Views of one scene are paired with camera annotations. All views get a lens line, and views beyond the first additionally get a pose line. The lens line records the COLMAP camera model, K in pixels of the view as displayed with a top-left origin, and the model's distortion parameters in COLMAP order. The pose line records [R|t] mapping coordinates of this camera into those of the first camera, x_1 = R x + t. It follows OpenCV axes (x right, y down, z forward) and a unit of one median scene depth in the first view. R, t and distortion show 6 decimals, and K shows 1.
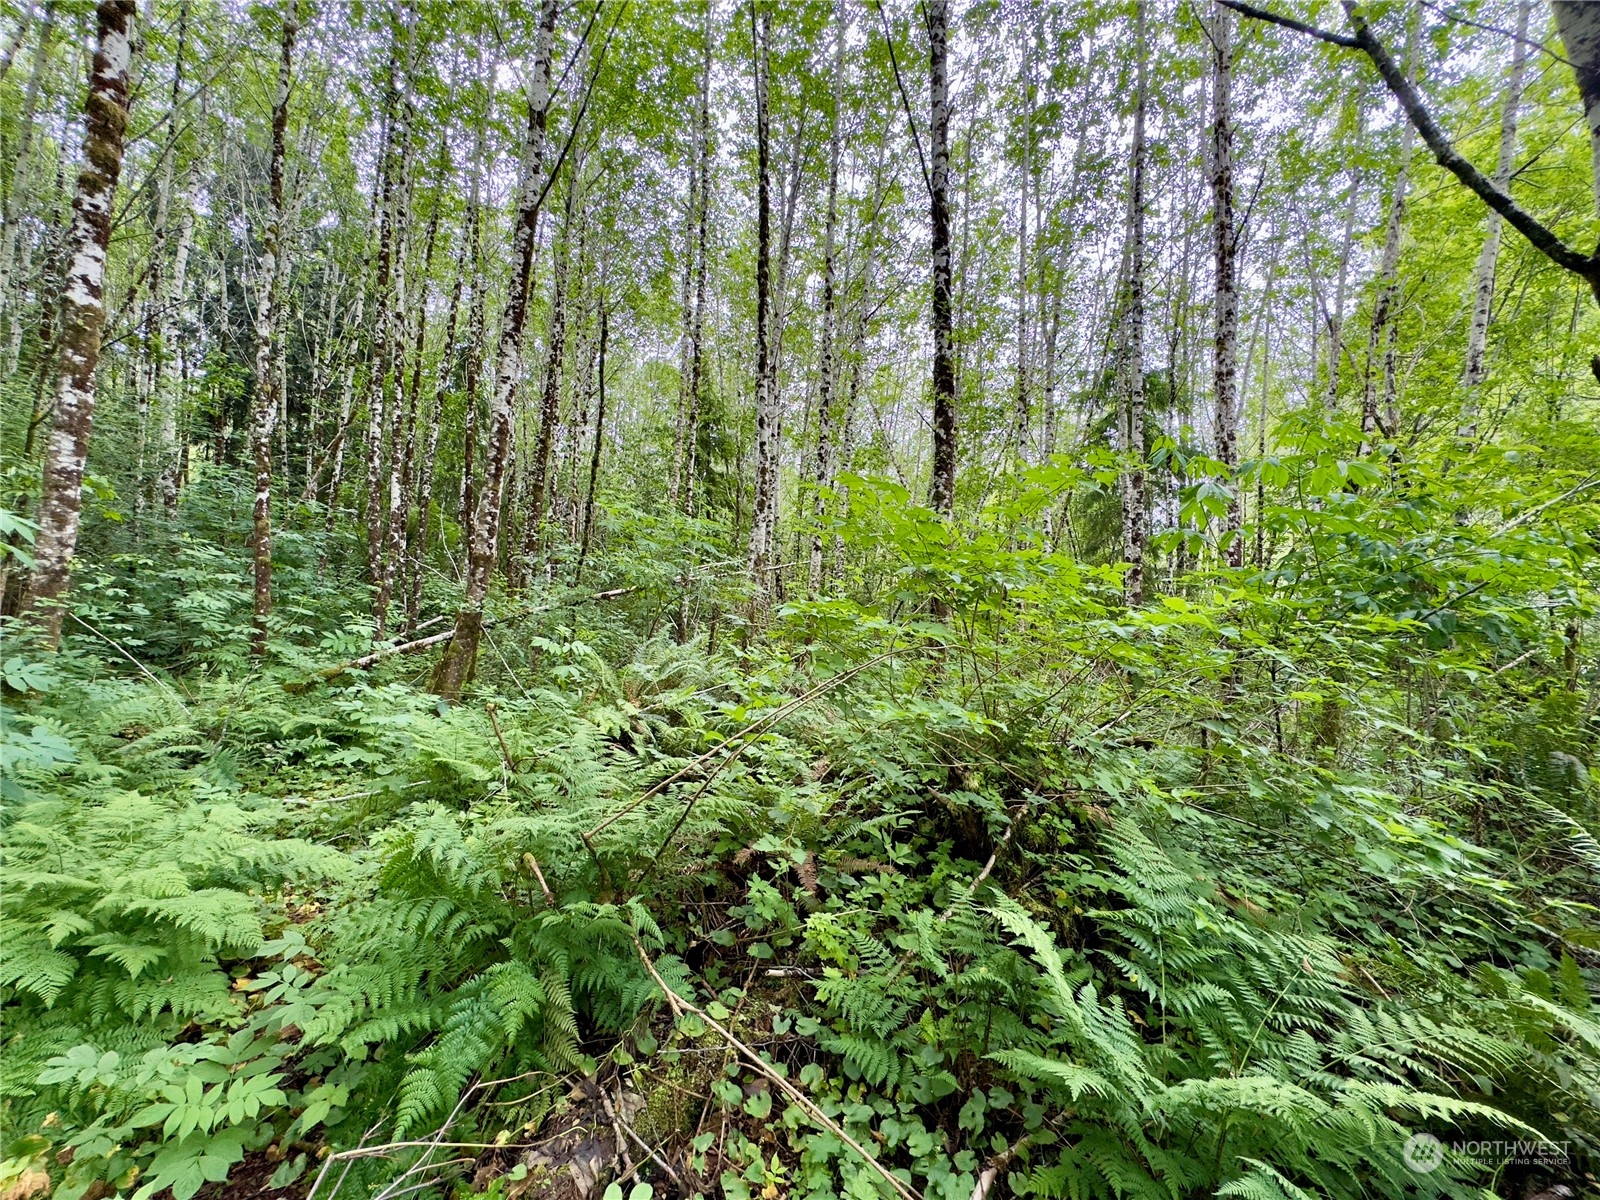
lens RADIAL K [[640.6, 0, 798.0], [0, 640.6, 597.2], [0, 0, 1]] dist [-0.002191, 0.000363]
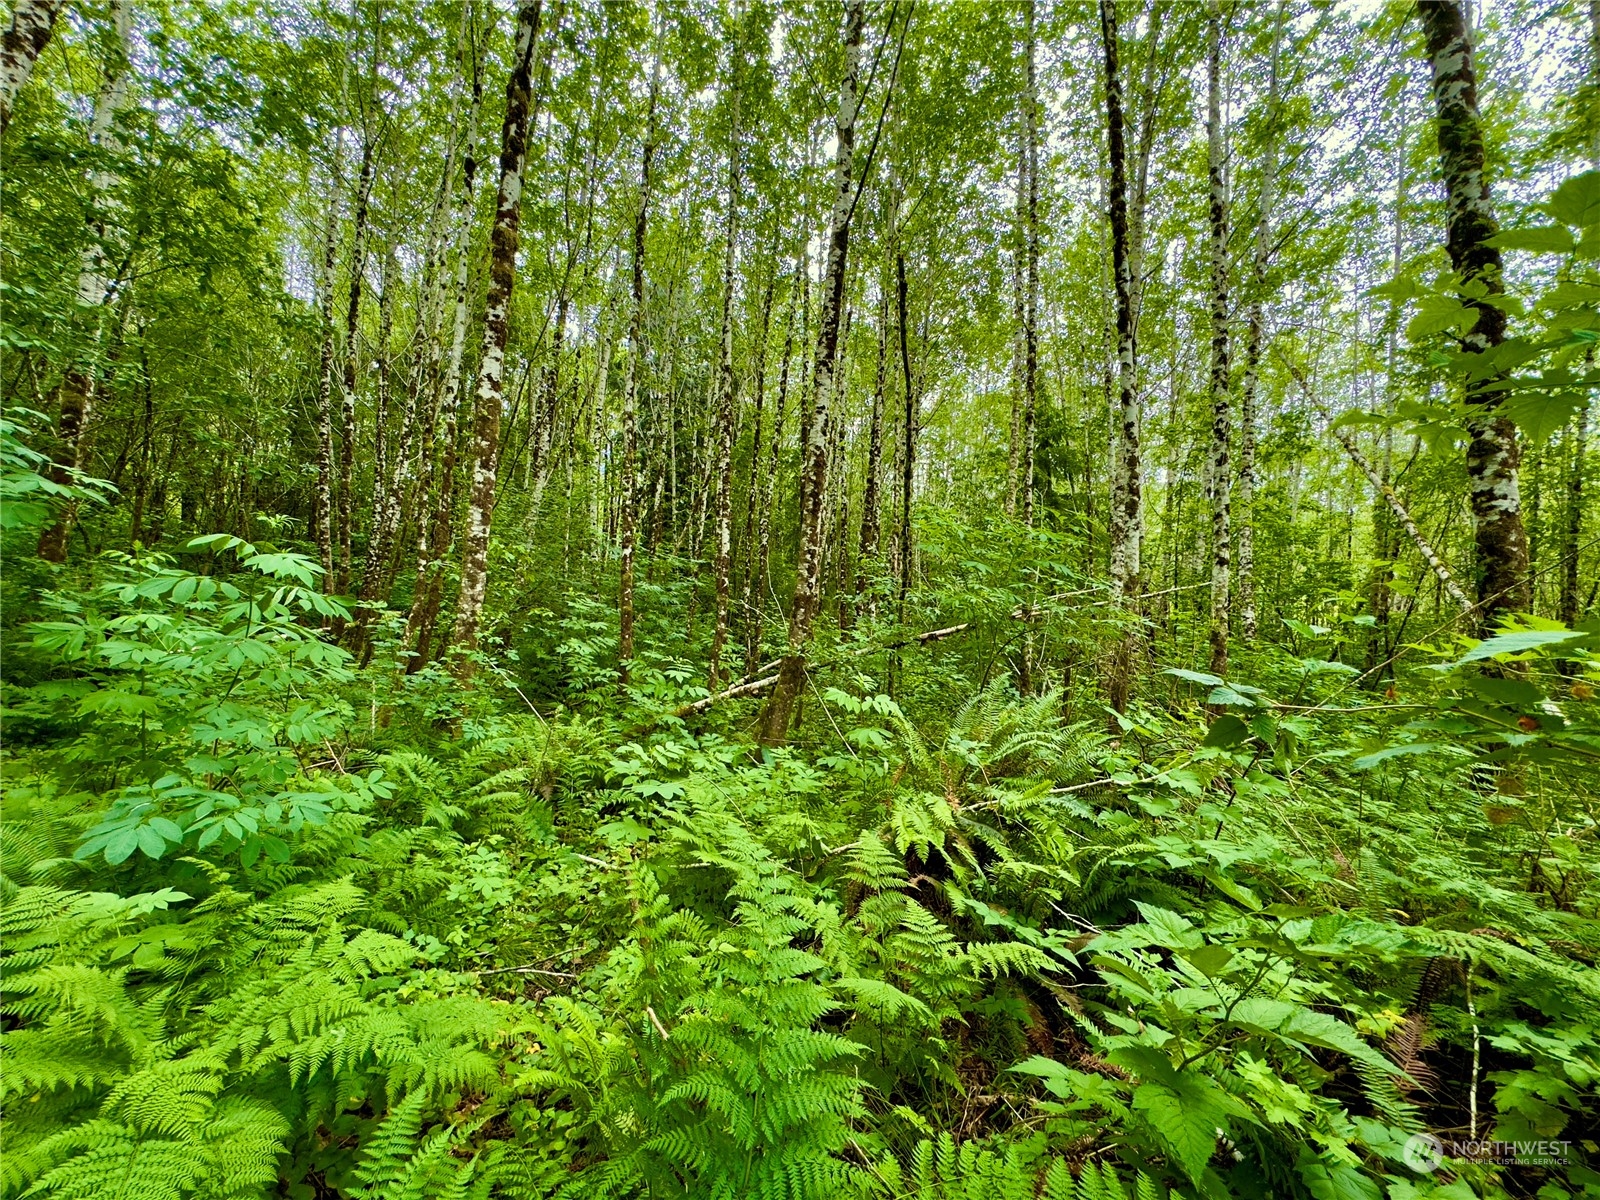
lens RADIAL K [[640.6, 0, 797.4], [0, 640.6, 599.2], [0, 0, 1]] dist [-0.002191, 0.000363]
pose [[0.867617, -0.048003, -0.494910, -0.032899], [0.017573, 0.997667, -0.065961, 0.002579], [0.496922, 0.048532, 0.866437, 0.187575]]
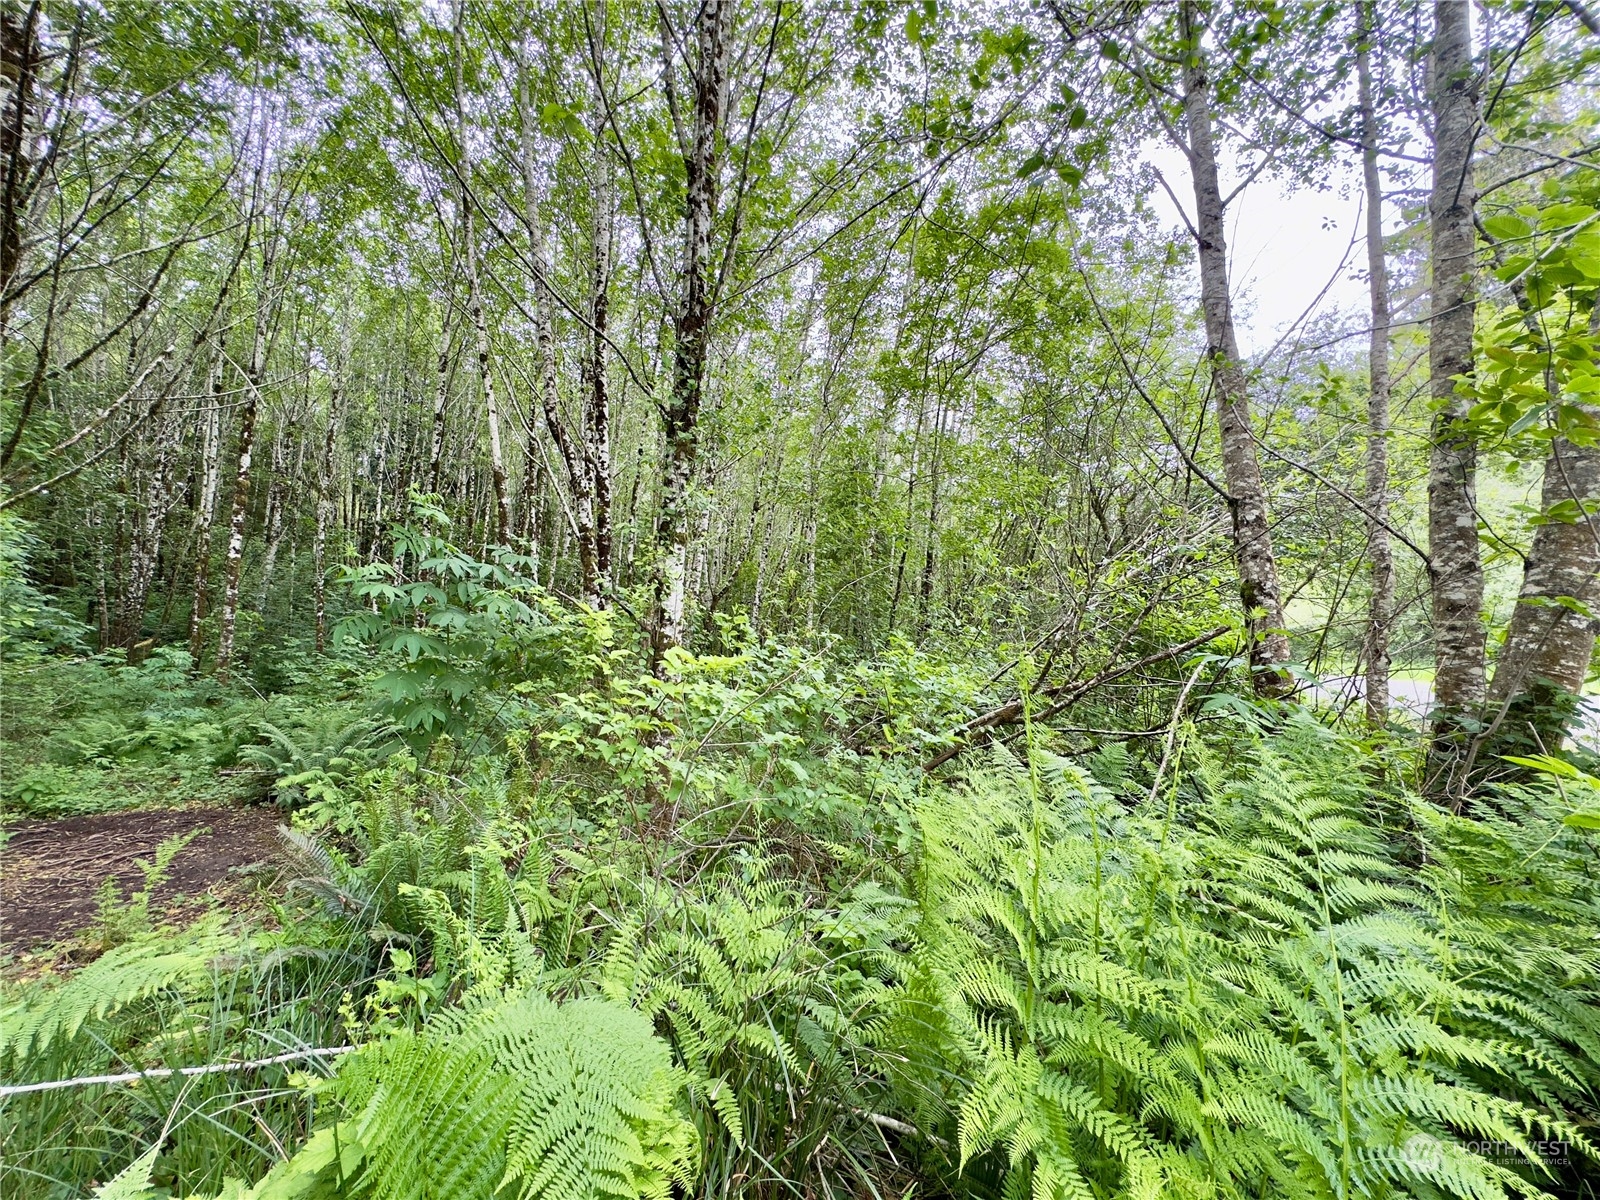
lens RADIAL K [[640.6, 0, 802.5], [0, 640.6, 598.5], [0, 0, 1]] dist [-0.002191, 0.000363]
pose [[0.974645, -0.054627, -0.216987, 1.230727], [0.043585, 0.997515, -0.055355, -0.023142], [0.219472, 0.044494, 0.974604, -0.749882]]
